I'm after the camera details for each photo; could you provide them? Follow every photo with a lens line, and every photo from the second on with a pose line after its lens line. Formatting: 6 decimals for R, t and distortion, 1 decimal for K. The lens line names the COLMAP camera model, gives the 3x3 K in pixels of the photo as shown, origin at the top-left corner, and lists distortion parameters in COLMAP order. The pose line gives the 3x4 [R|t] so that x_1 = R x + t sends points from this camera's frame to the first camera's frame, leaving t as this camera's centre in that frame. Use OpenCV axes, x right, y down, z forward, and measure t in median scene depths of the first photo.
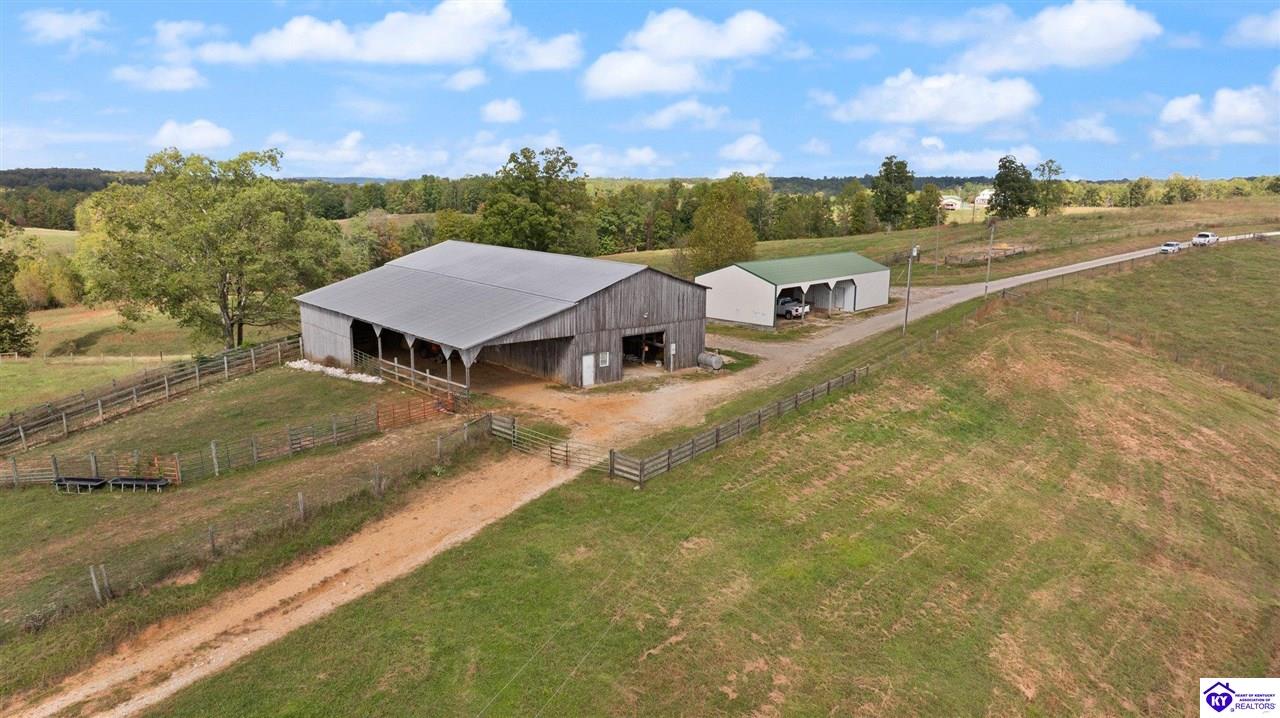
lens RADIAL K [[901.2, 0, 643.4], [0, 901.2, 350.3], [0, 0, 1]] dist [-0.023245, 0.009159]
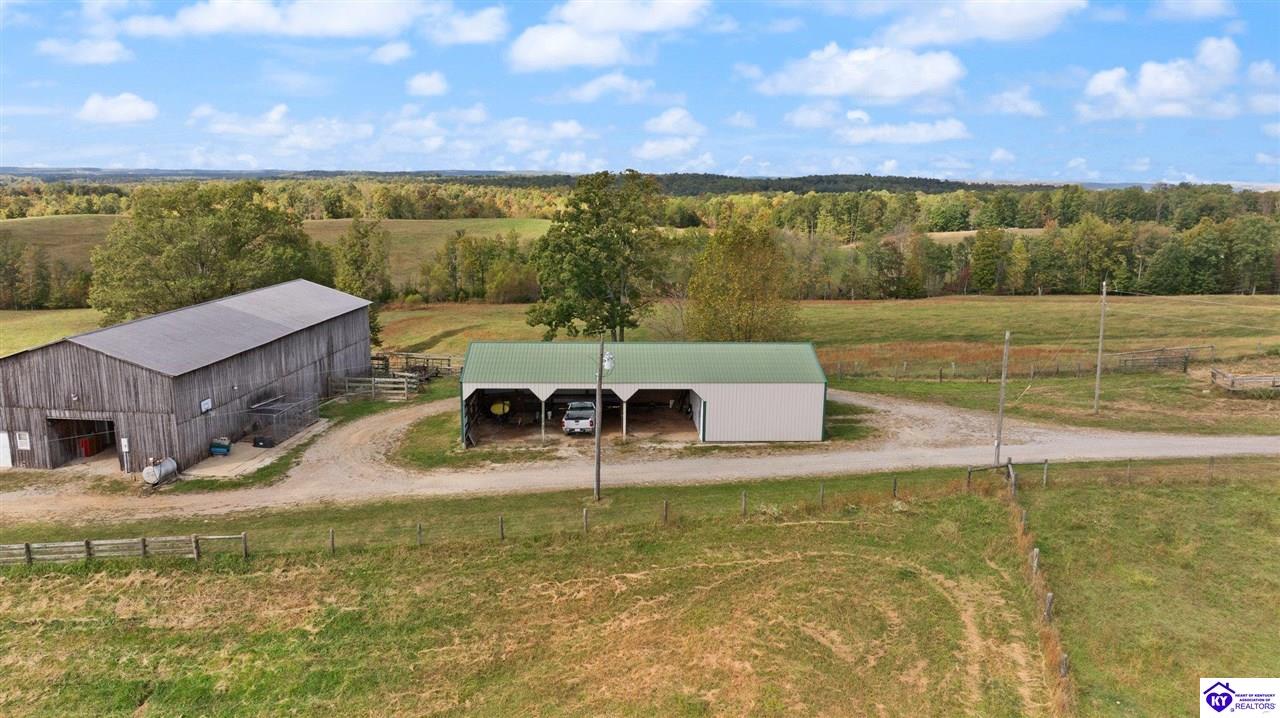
lens RADIAL K [[899.7, 0, 640.0], [0, 899.7, 359.0], [0, 0, 1]] dist [-0.043698, 0.055901]
pose [[0.690931, 0.138117, -0.709604, 0.934245], [-0.134702, 0.988986, 0.061339, -0.194124], [0.710260, 0.053204, 0.701926, 0.809300]]
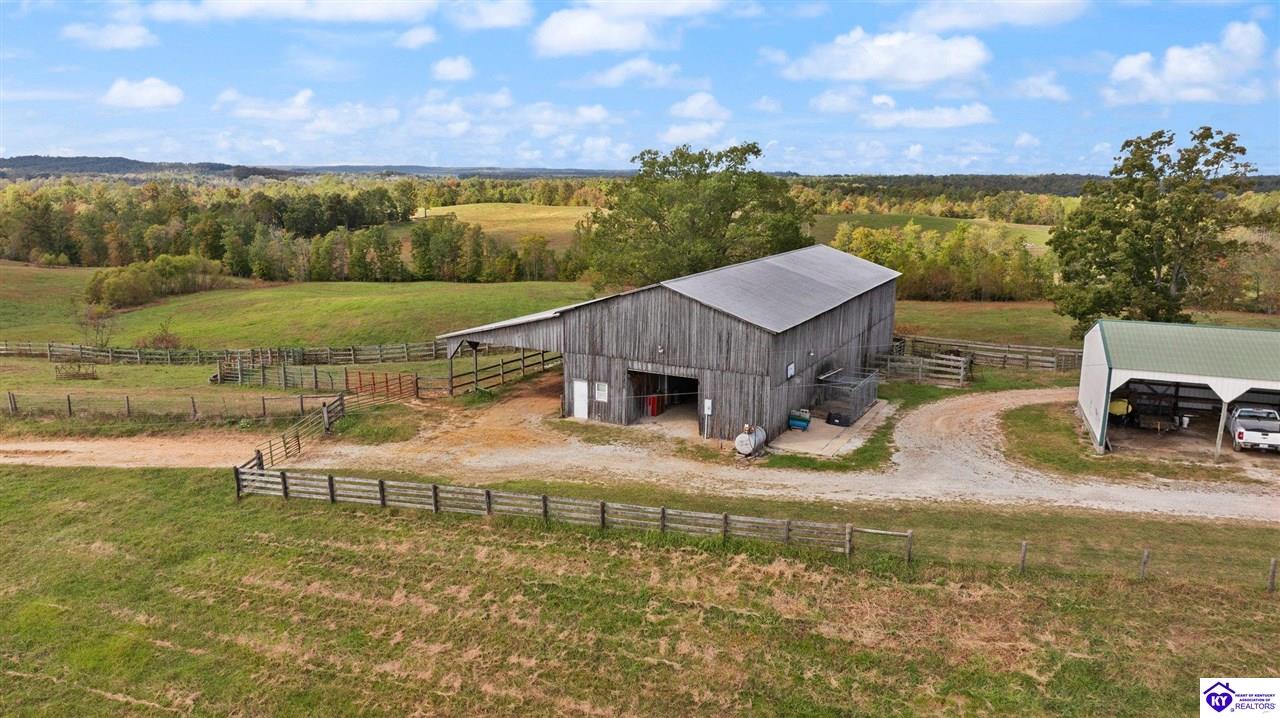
lens RADIAL K [[901.7, 0, 644.1], [0, 901.7, 342.2], [0, 0, 1]] dist [-0.025633, -0.002993]
pose [[0.375074, 0.163435, -0.912474, 0.678921], [-0.179717, 0.978480, 0.101384, -0.118636], [0.909407, 0.125960, 0.396374, 0.706616]]
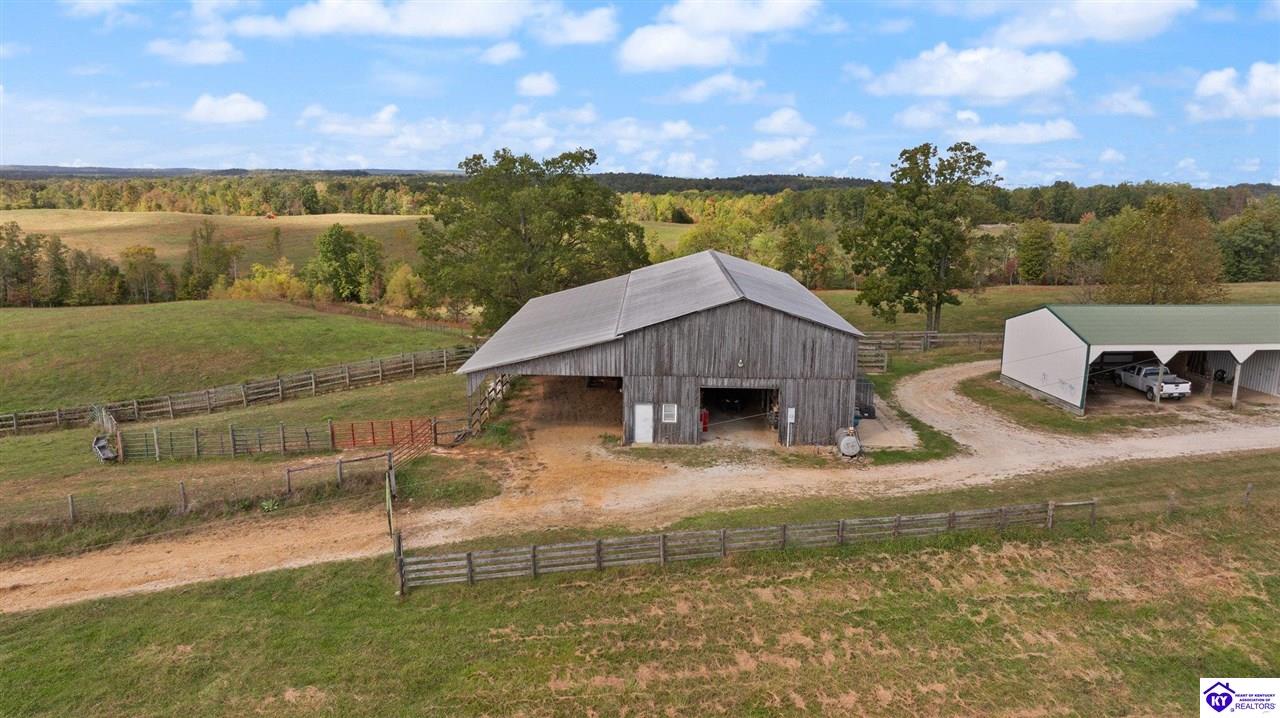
lens RADIAL K [[901.2, 0, 643.4], [0, 901.2, 350.3], [0, 0, 1]] dist [-0.023245, 0.009159]
pose [[0.751268, 0.122090, -0.648606, 0.422885], [-0.126596, 0.991150, 0.039936, -0.069639], [0.647742, 0.052108, 0.760076, 0.399327]]
